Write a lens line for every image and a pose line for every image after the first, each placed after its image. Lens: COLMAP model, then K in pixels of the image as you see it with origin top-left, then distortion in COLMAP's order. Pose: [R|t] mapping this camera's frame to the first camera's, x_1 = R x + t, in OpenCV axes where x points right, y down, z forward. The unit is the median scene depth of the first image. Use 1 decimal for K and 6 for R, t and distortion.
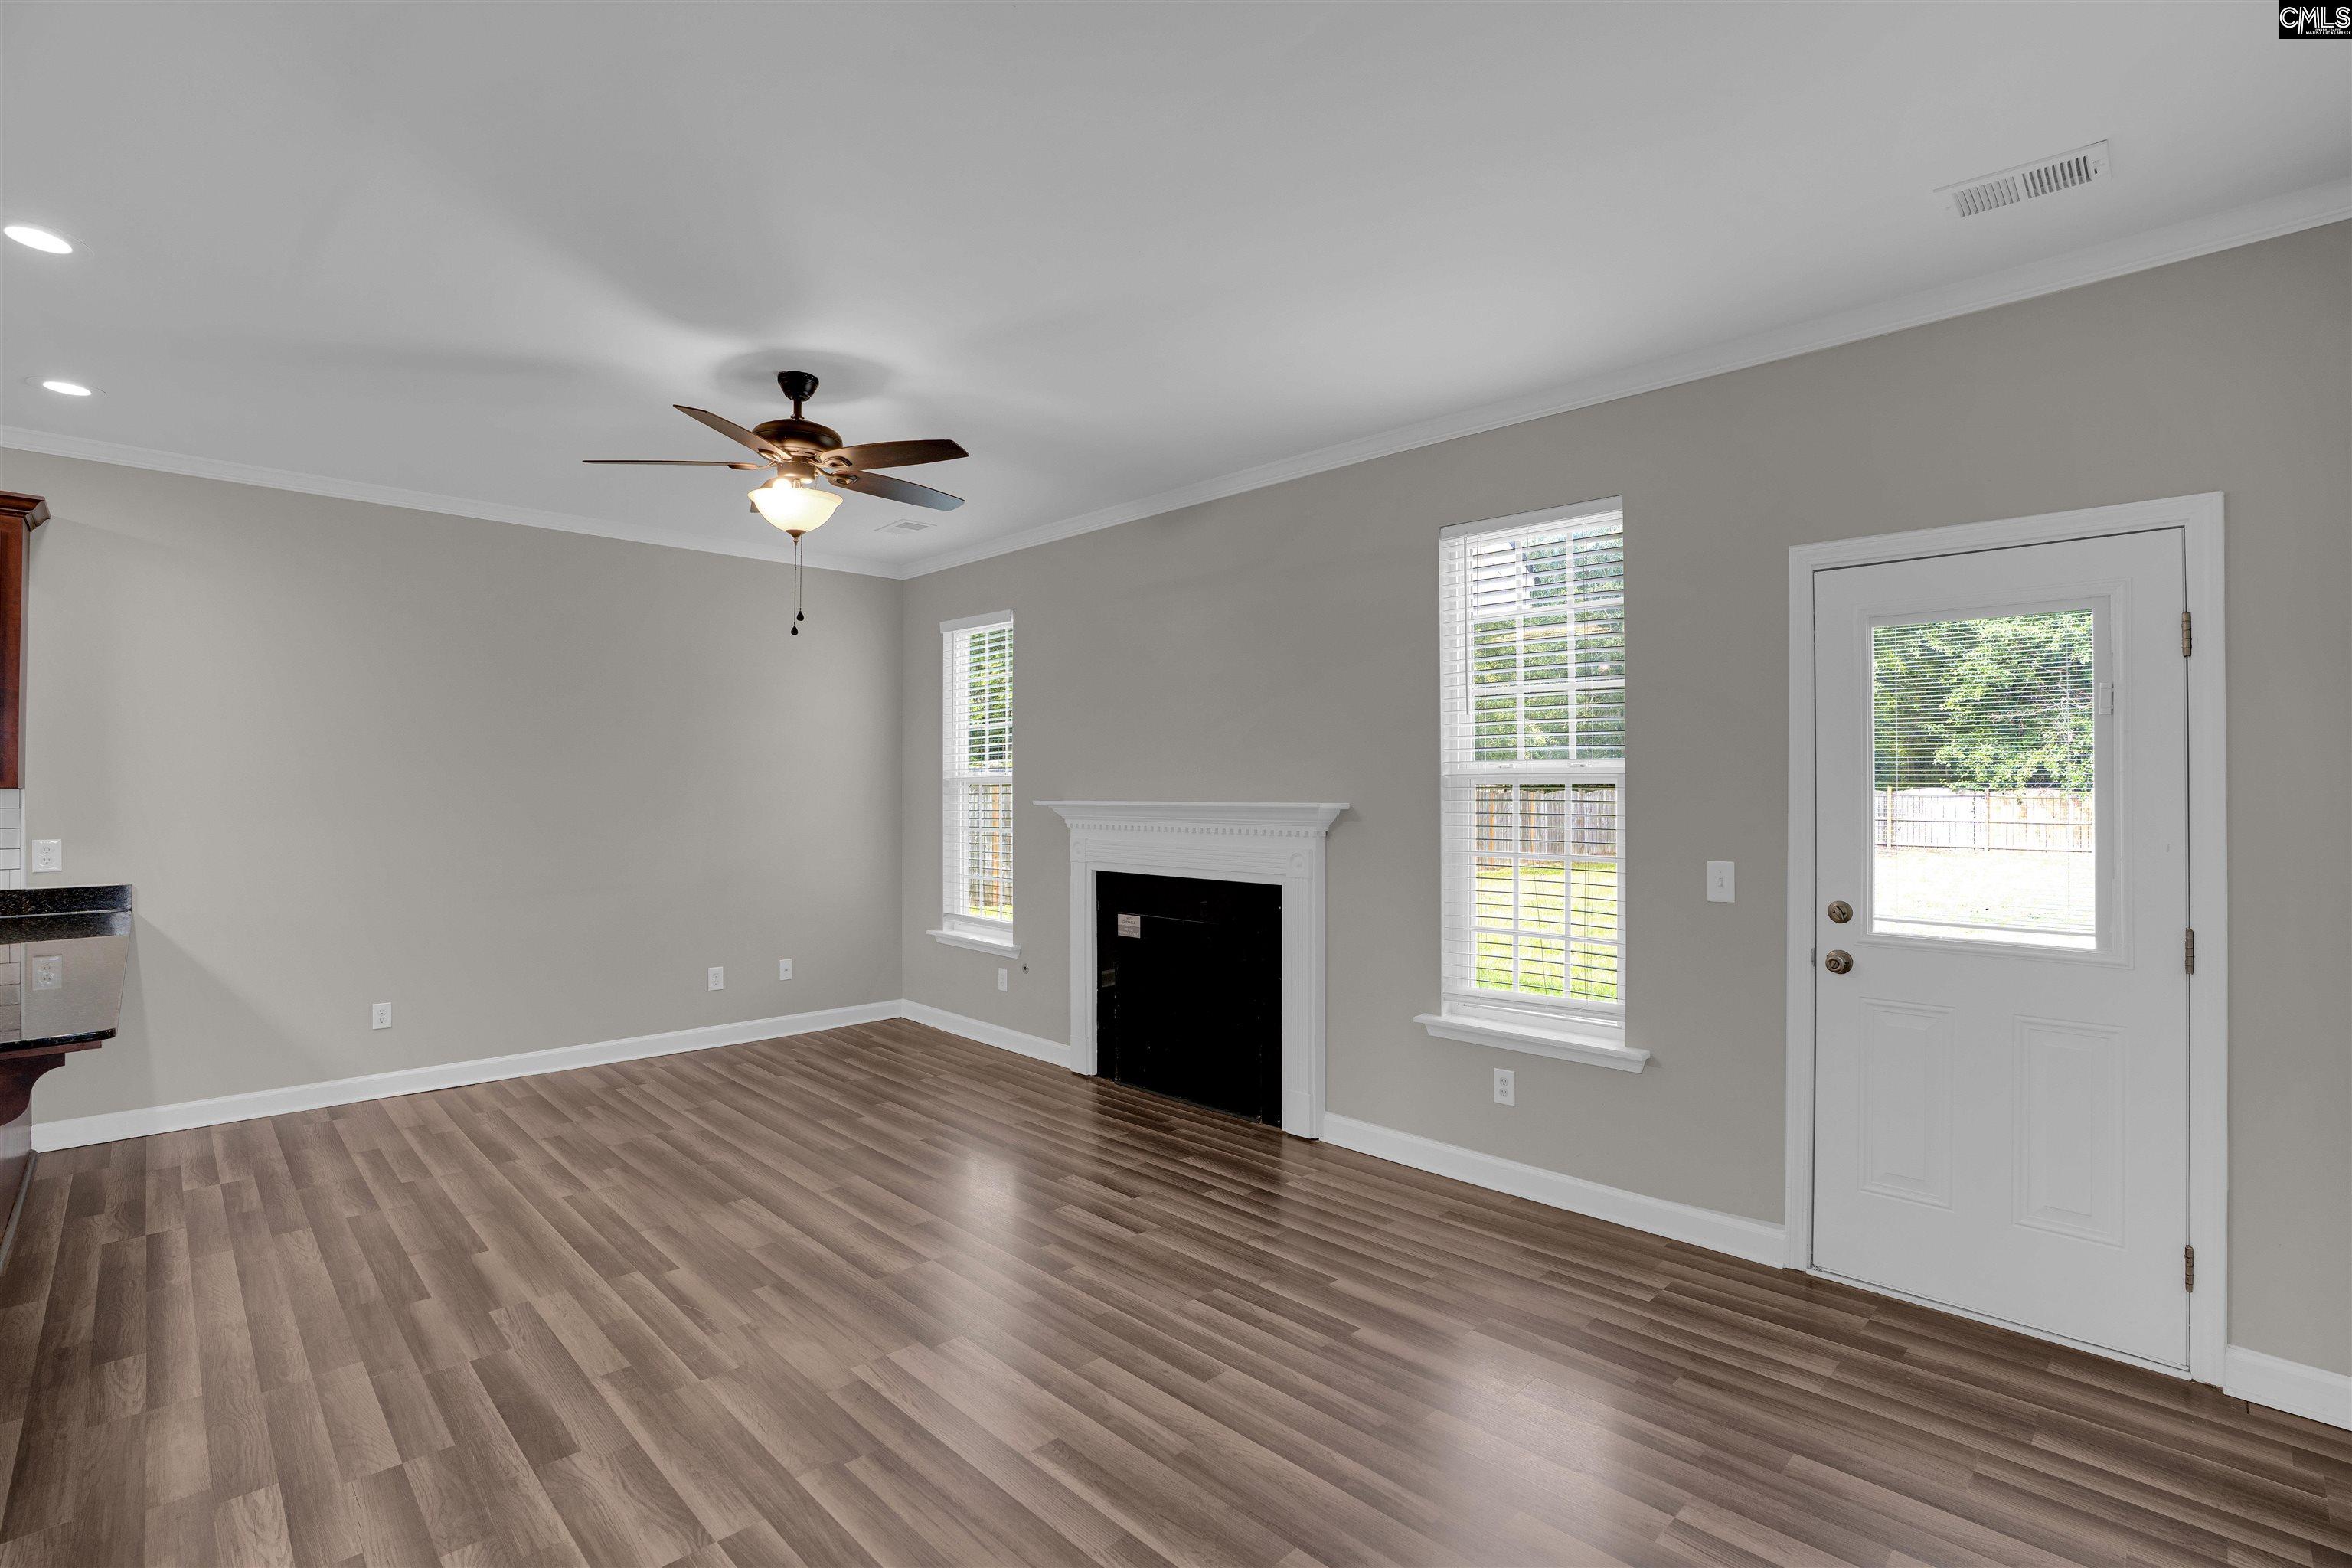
lens RADIAL K [[1106.2, 0, 1232.8], [0, 1106.2, 785.0], [0, 0, 1]] dist [-0.077682, 0.027016]
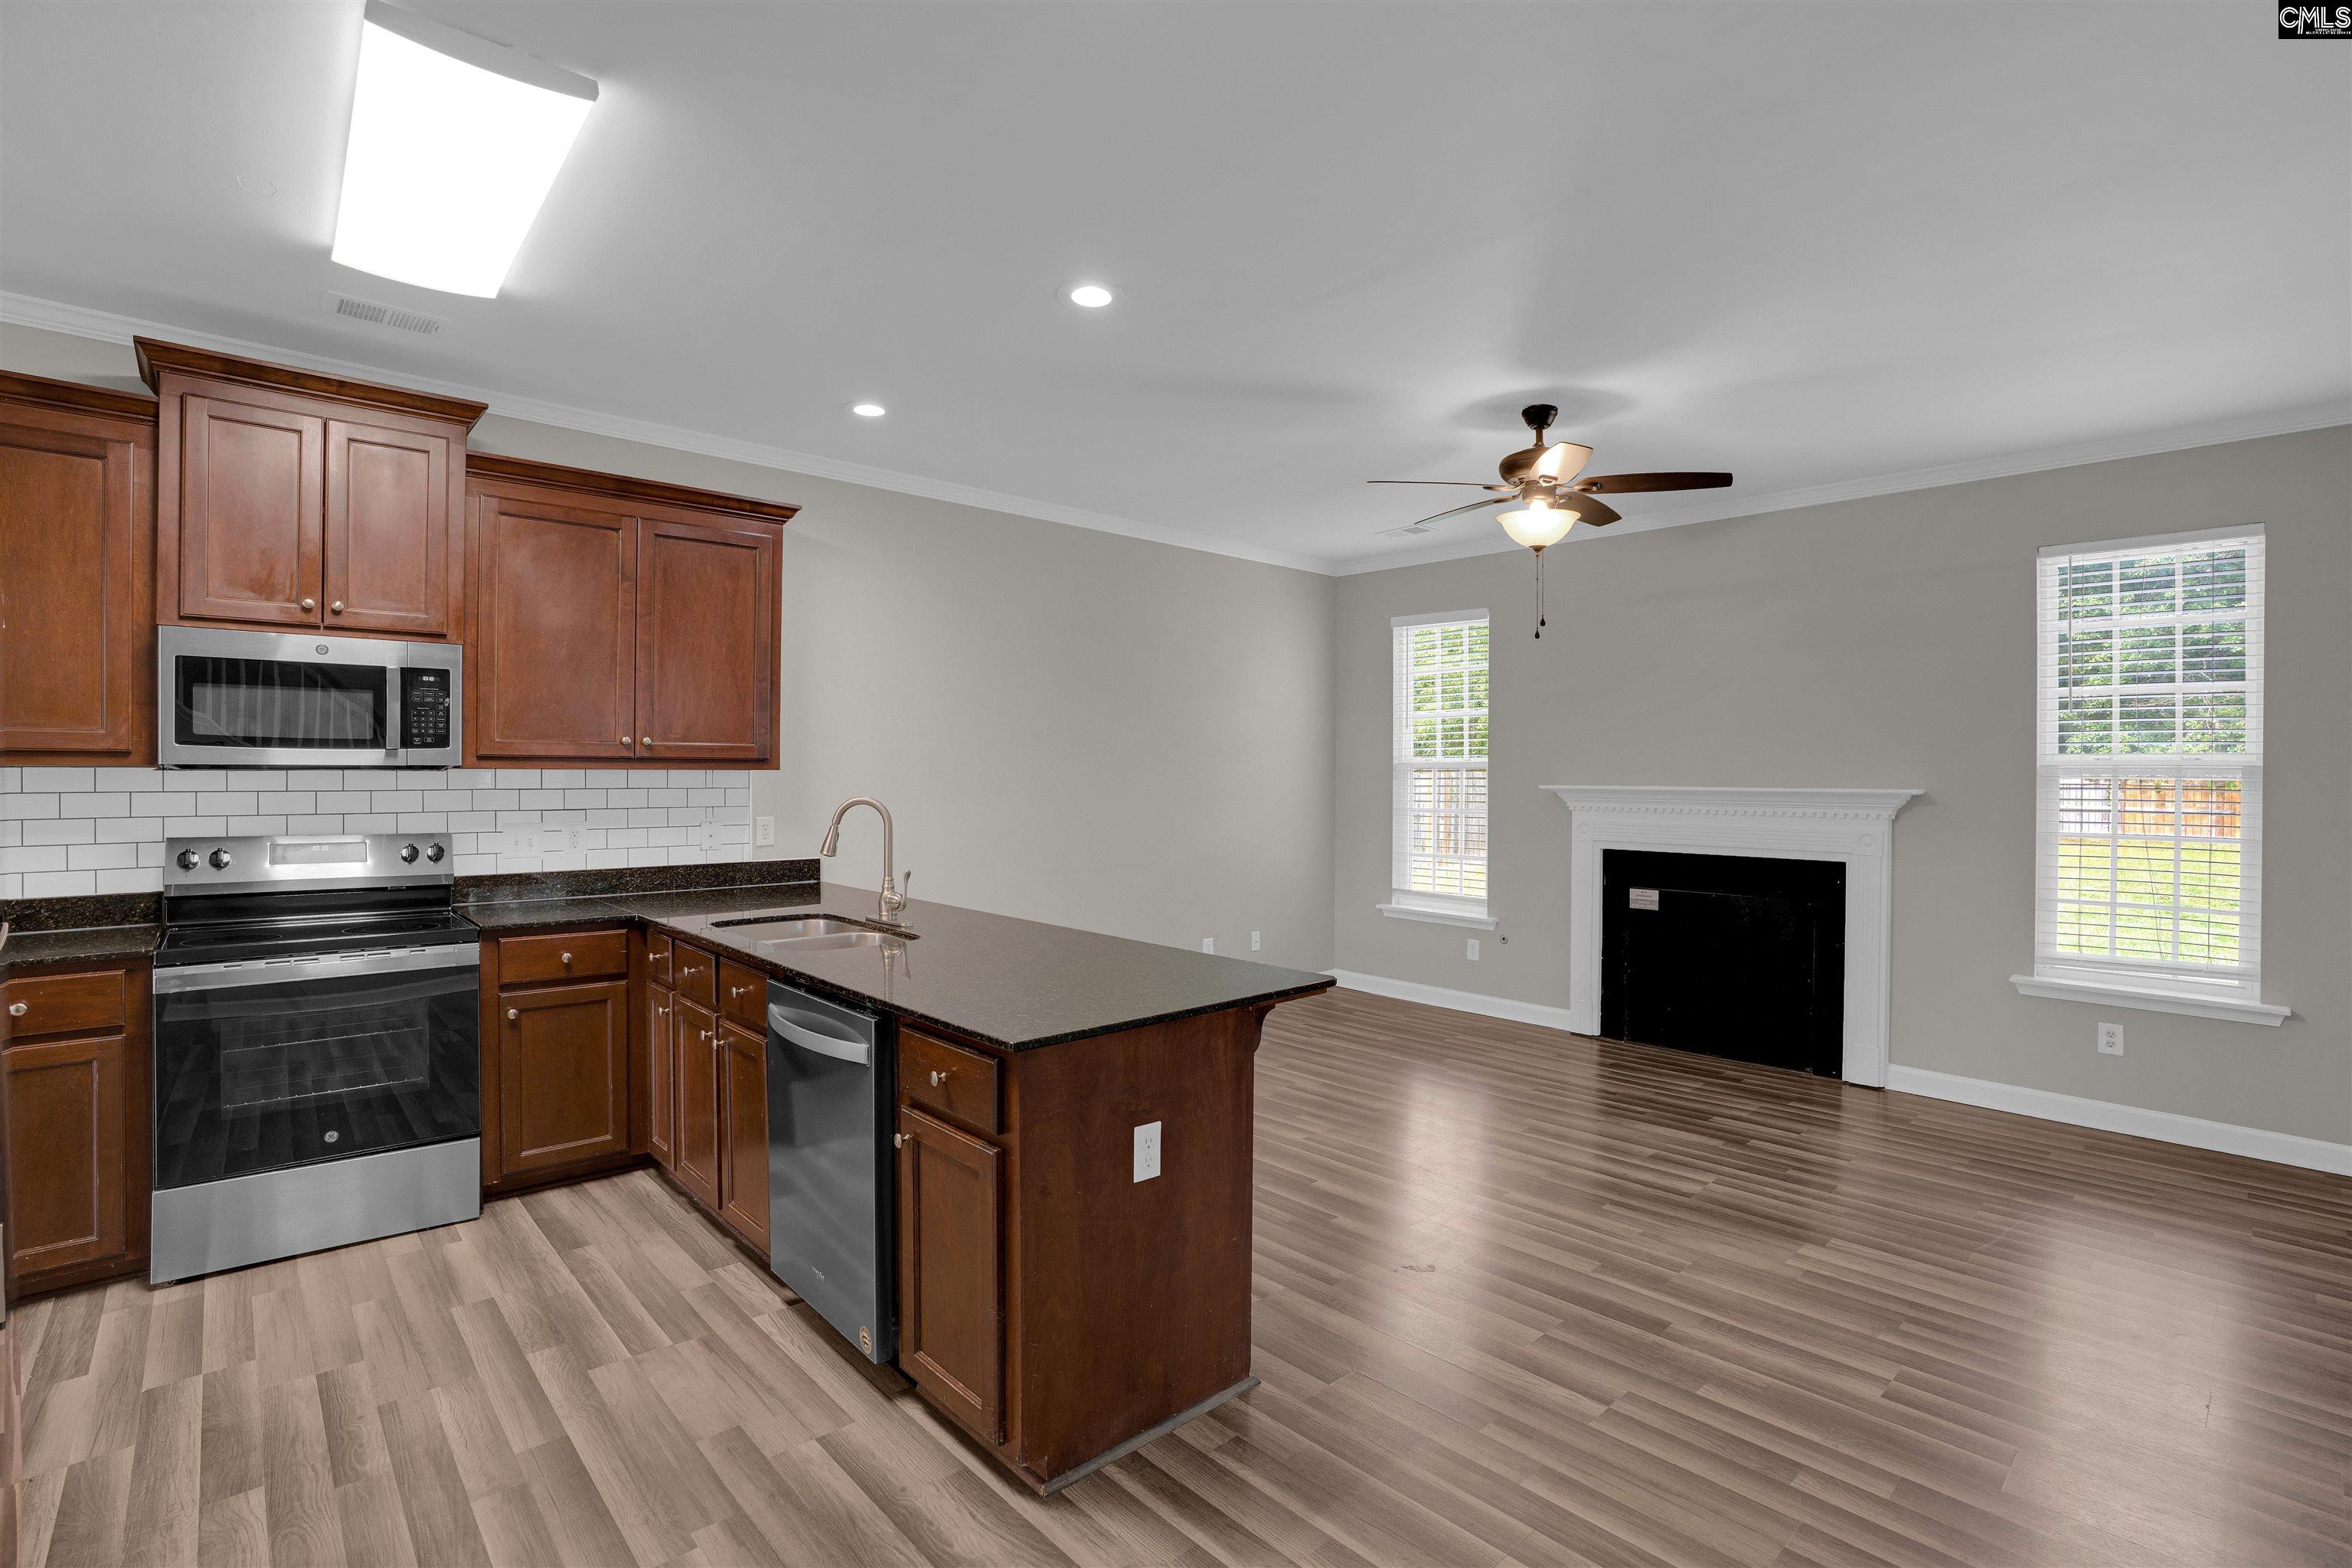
lens RADIAL K [[1109.3, 0, 1214.7], [0, 1109.3, 794.2], [0, 0, 1]] dist [-0.050300, 0.000347]
pose [[0.999135, 0.006035, -0.041141, -0.660365], [-0.004946, 0.999636, 0.026516, -0.005644], [0.041286, -0.026289, 0.998801, -0.152828]]
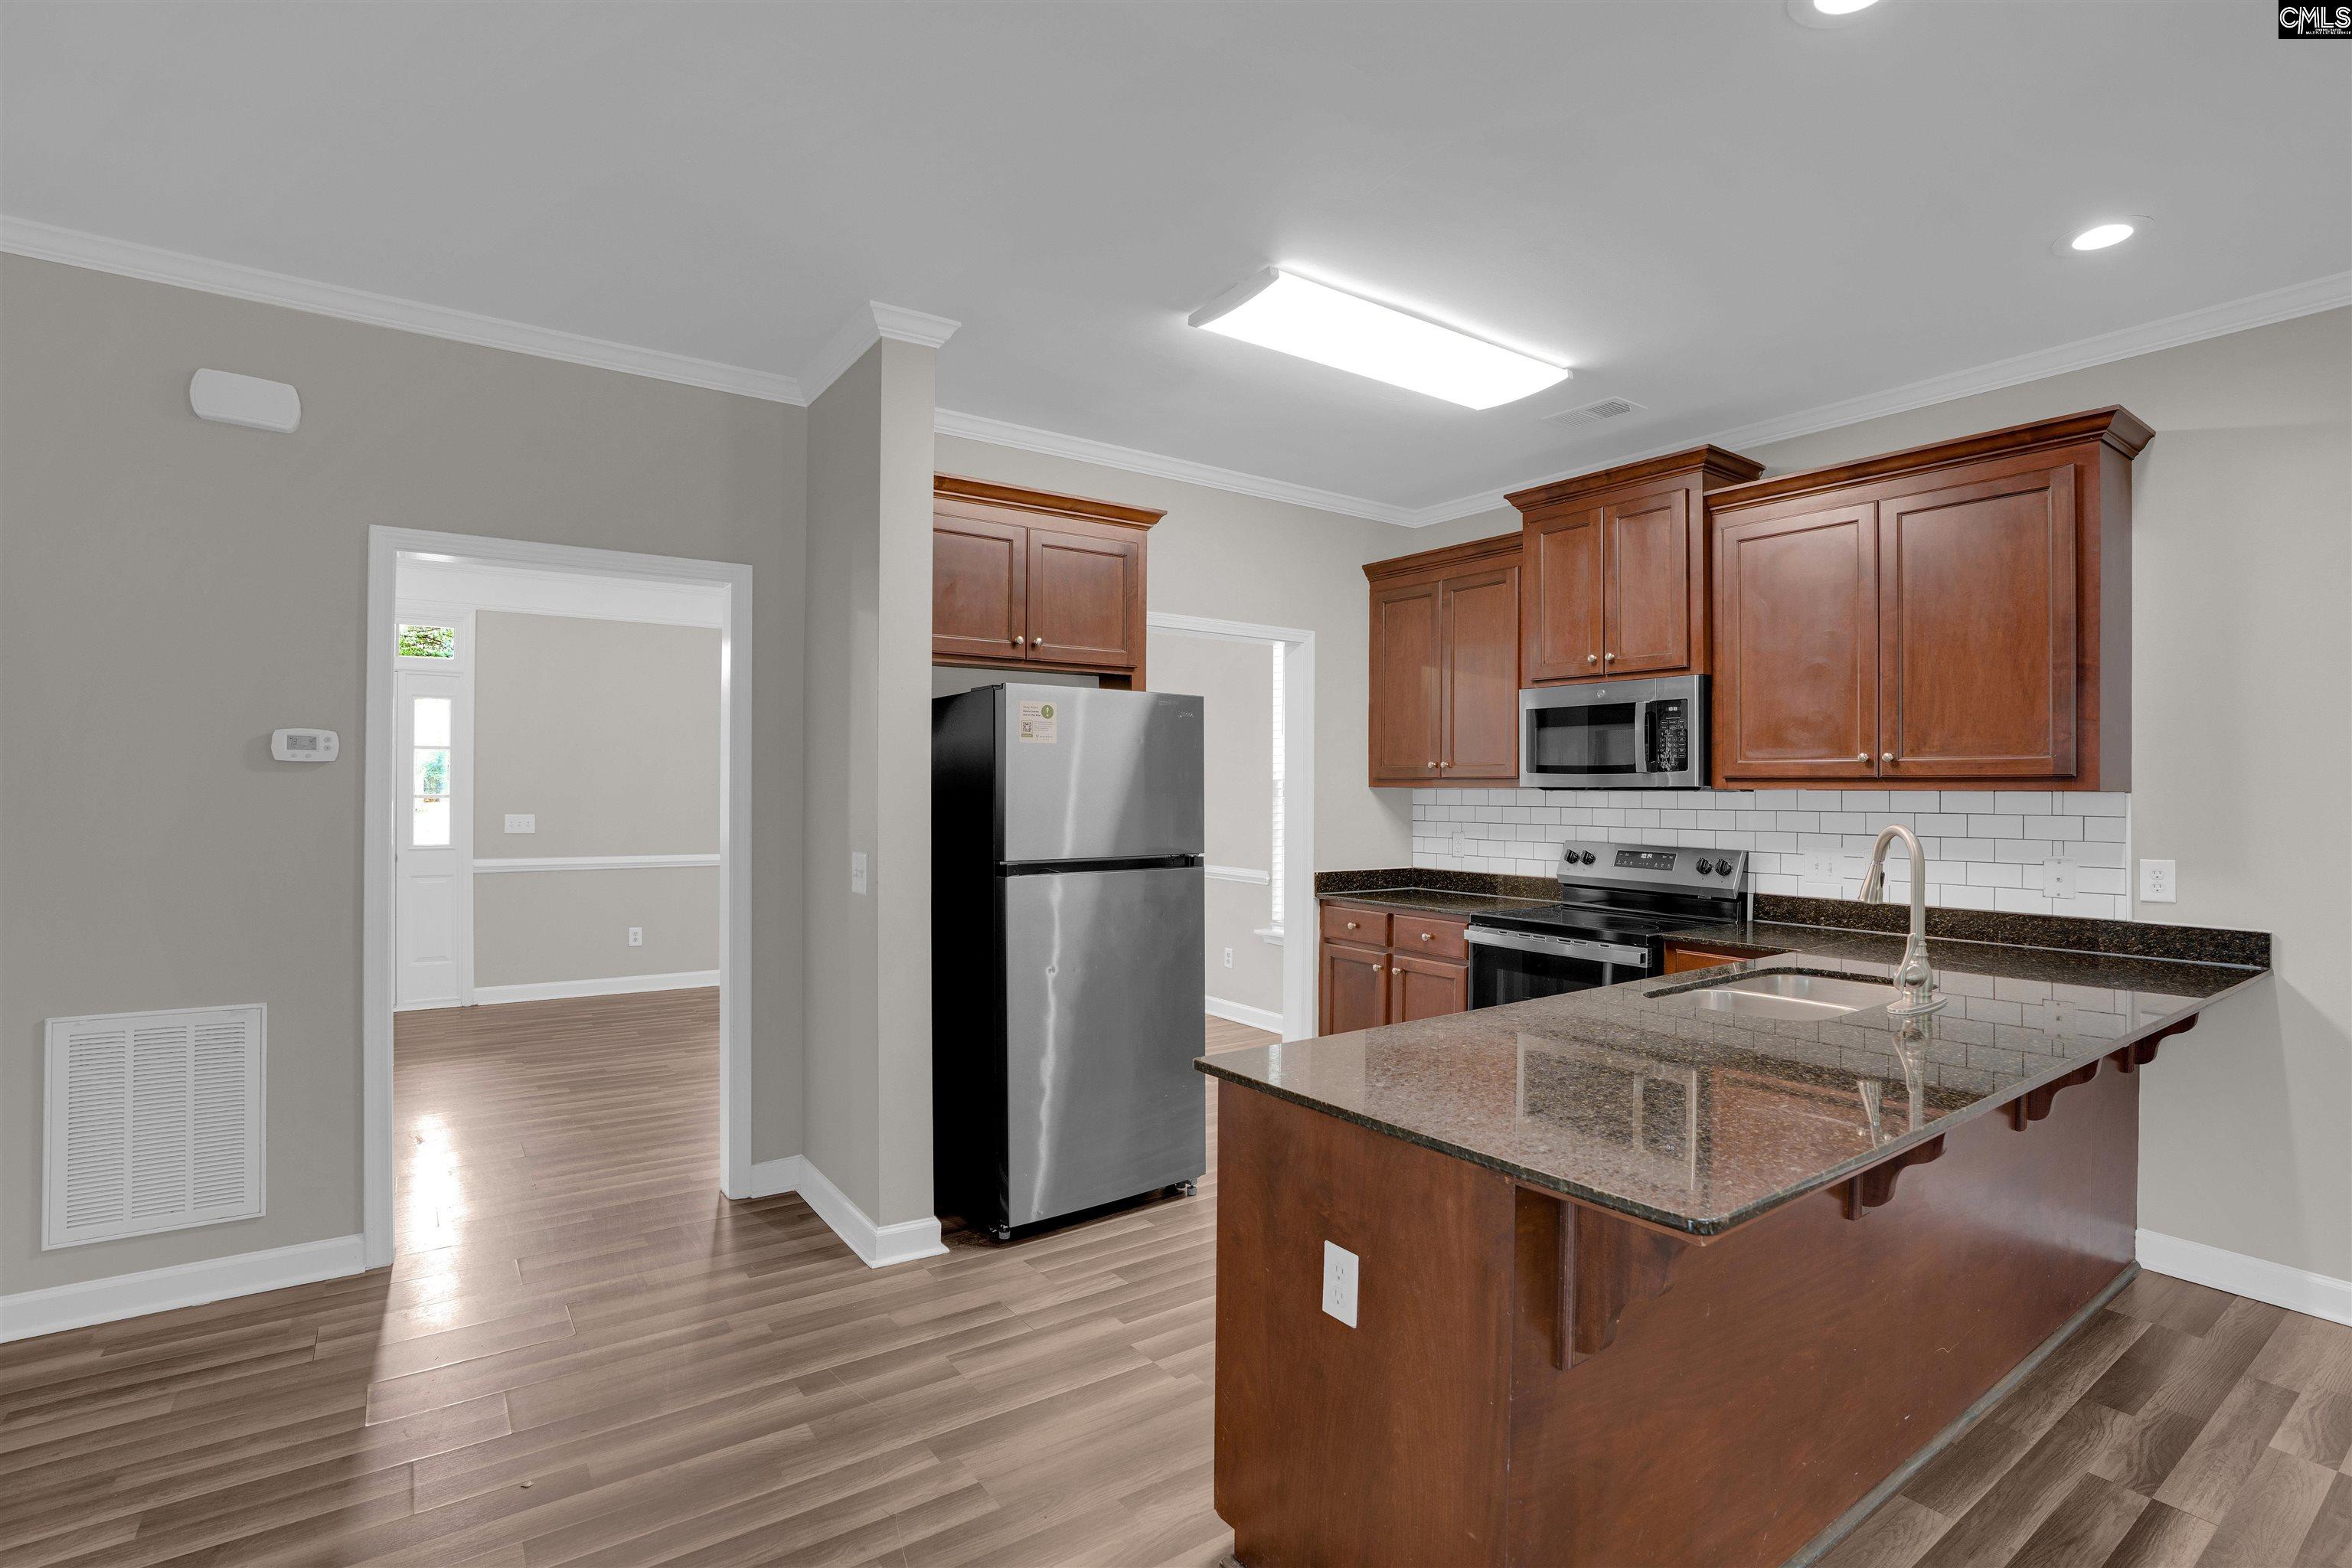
lens RADIAL K [[1098.9, 0, 1188.6], [0, 1098.9, 790.3], [0, 0, 1]] dist [0.010878, 0.000338]
pose [[-0.150907, -0.000908, -0.988547, -0.250704], [0.001158, 0.999999, -0.001096, 0.001836], [0.988547, -0.001311, -0.150906, 0.464752]]
